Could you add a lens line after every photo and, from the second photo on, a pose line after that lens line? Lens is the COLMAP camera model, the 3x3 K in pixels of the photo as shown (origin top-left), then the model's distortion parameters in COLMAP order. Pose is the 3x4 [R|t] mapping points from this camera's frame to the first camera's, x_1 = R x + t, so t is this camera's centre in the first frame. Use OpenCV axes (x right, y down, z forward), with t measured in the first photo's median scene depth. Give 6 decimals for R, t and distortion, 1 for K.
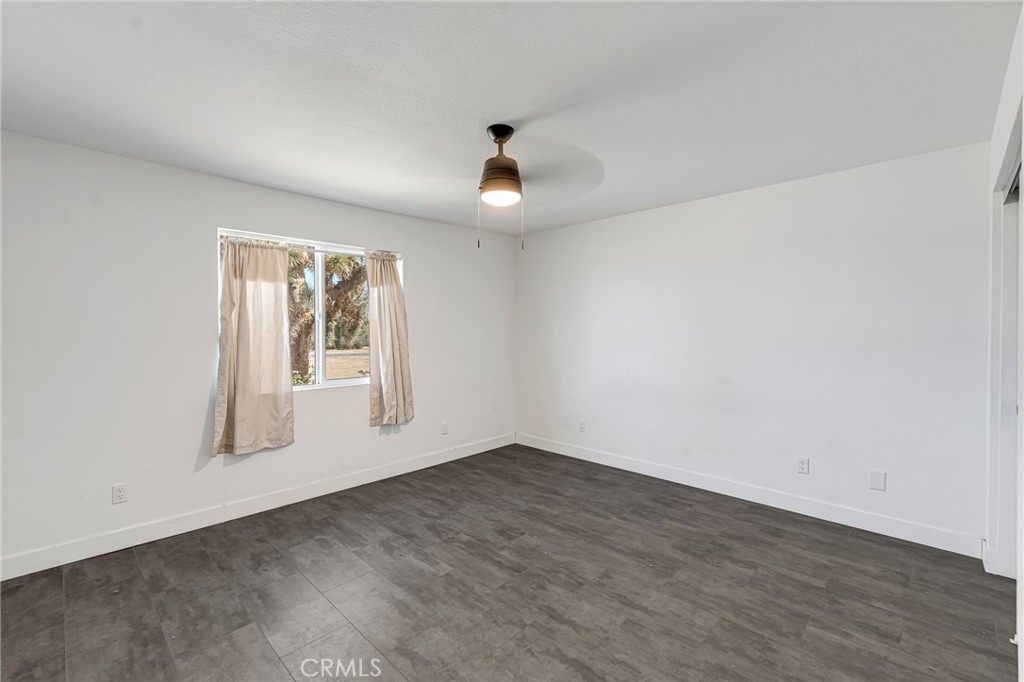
lens RADIAL K [[452.4, 0, 509.1], [0, 452.4, 337.6], [0, 0, 1]] dist [-0.000539, -0.000307]
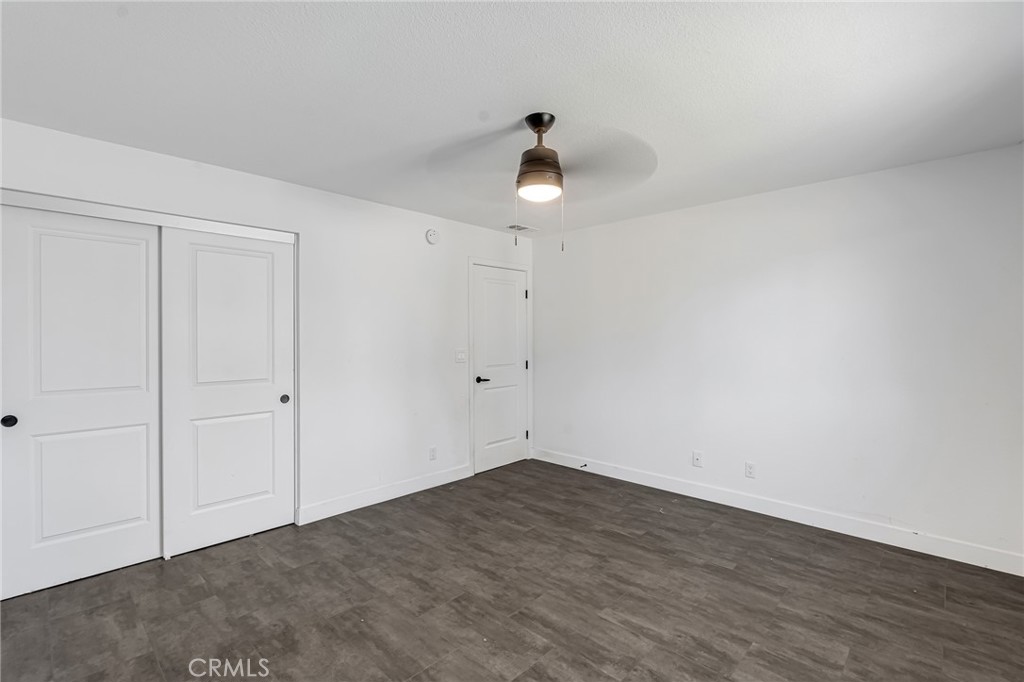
lens RADIAL K [[452.4, 0, 509.1], [0, 452.4, 337.6], [0, 0, 1]] dist [-0.000539, -0.000307]
pose [[-0.999968, 0.002766, -0.007513, 0.052412], [0.002601, 0.999757, 0.021898, -0.034967], [0.007572, 0.021878, -0.999732, 1.937755]]
